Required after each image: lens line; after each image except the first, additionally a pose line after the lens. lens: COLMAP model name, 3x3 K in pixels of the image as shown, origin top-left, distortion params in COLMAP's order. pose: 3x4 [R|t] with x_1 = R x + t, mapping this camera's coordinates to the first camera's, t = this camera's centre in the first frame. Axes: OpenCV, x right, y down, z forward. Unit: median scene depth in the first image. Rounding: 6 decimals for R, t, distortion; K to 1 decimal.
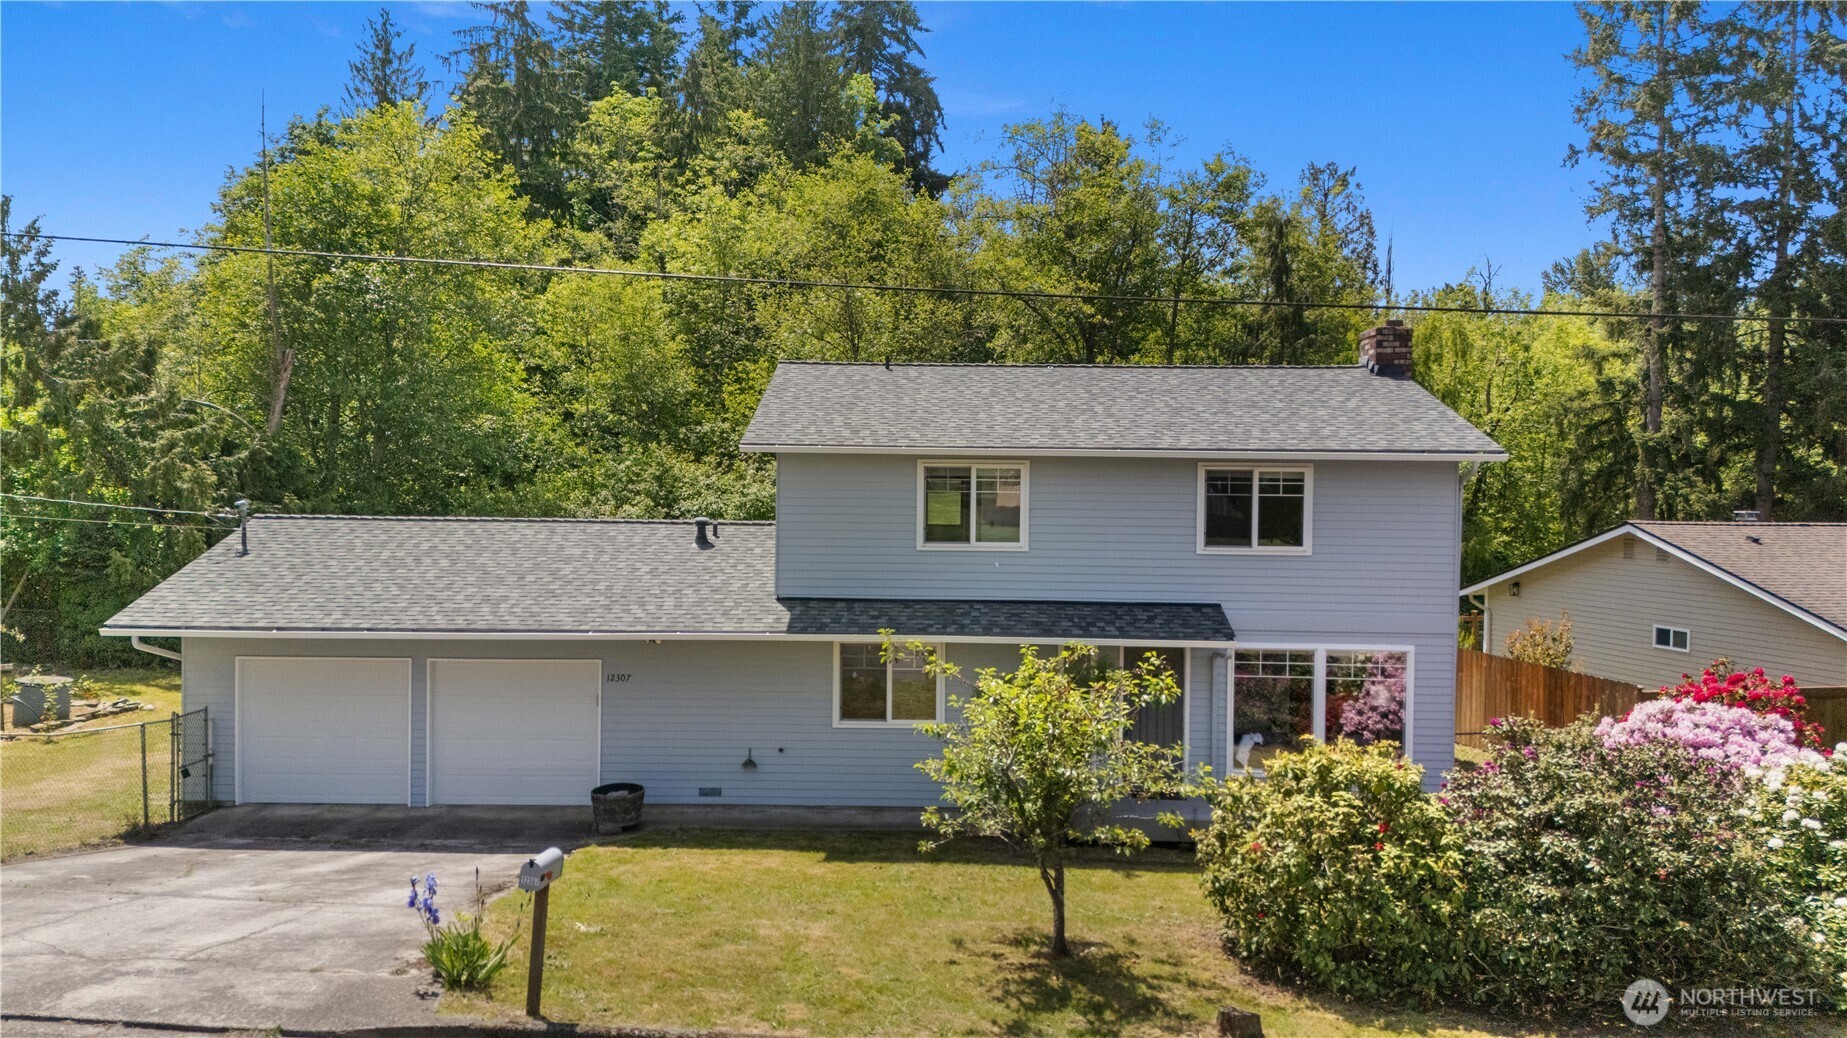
lens RADIAL K [[1420.8, 0, 923.5], [0, 1420.8, 519.0], [0, 0, 1]] dist [0.089213, -0.091583]
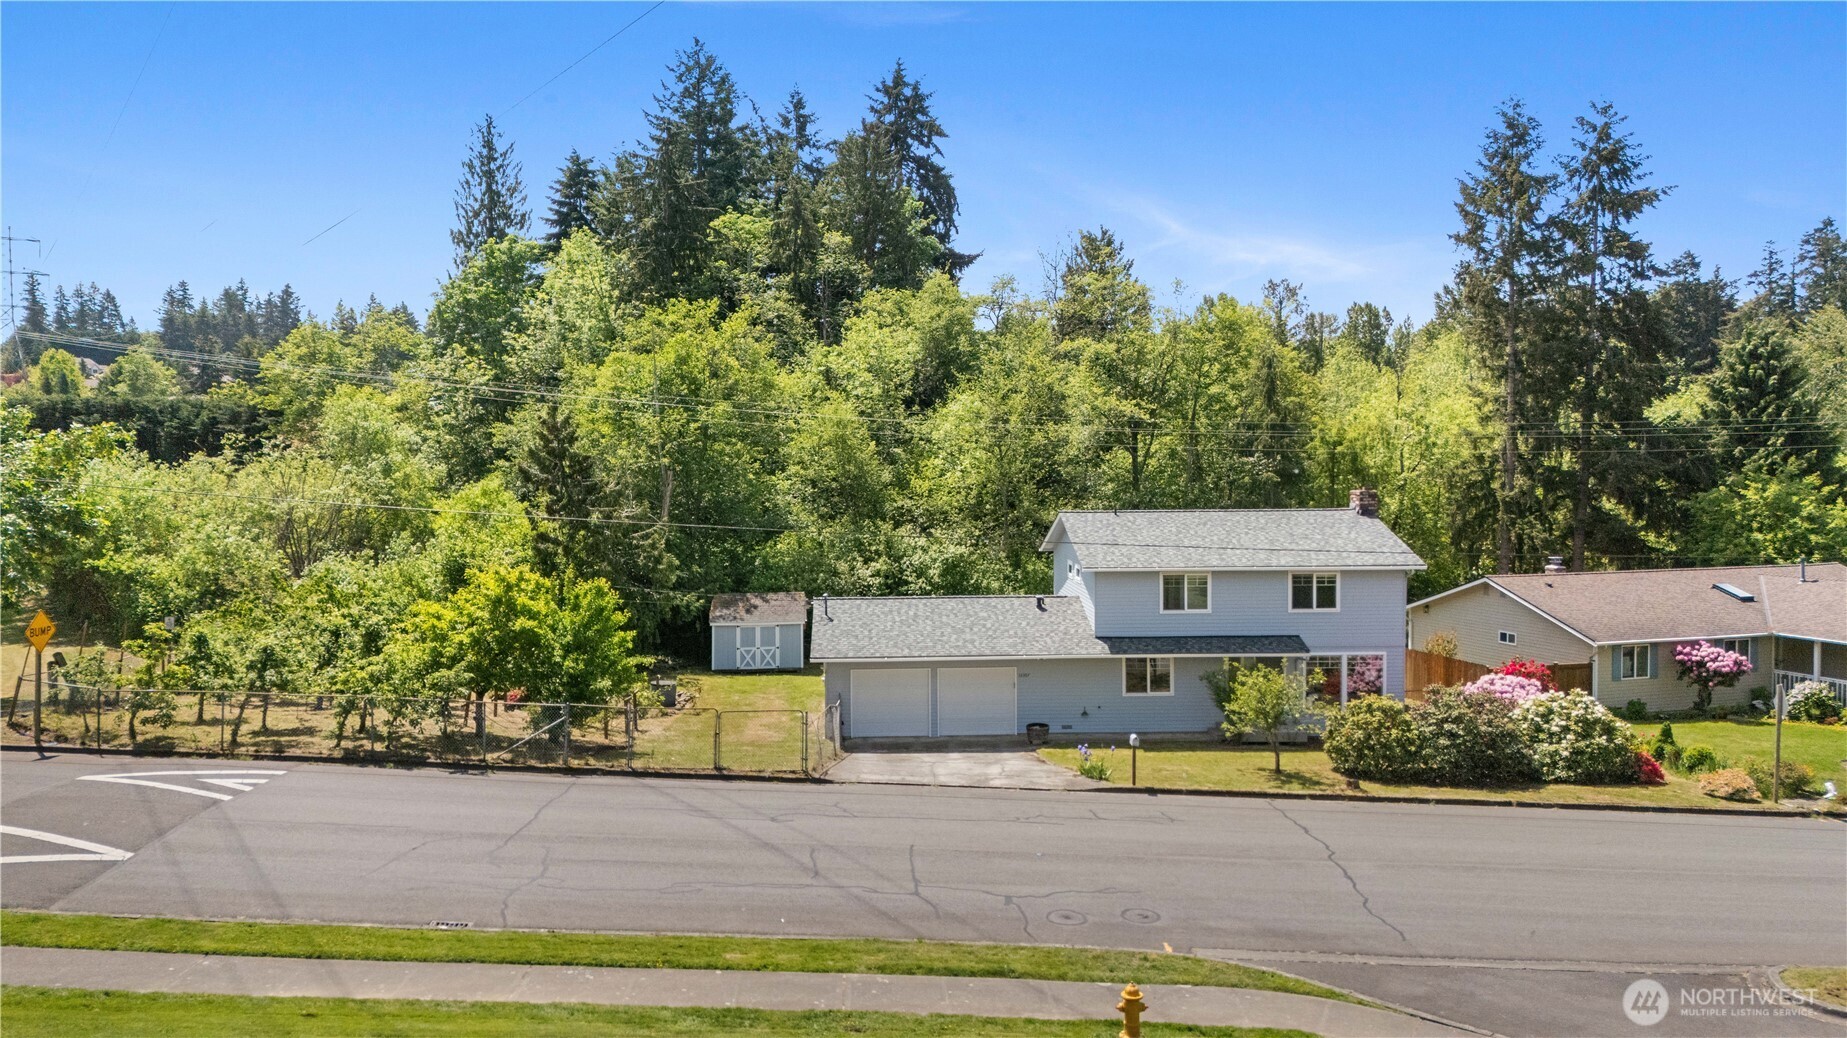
lens RADIAL K [[1368.0, 0, 923.5], [0, 1368.0, 519.0], [0, 0, 1]] dist [0.035456, -0.002187]
pose [[0.998608, -0.021037, 0.048378, -0.460265], [0.020356, 0.999687, 0.014523, -0.158699], [-0.048669, -0.013518, 0.998724, -1.057875]]
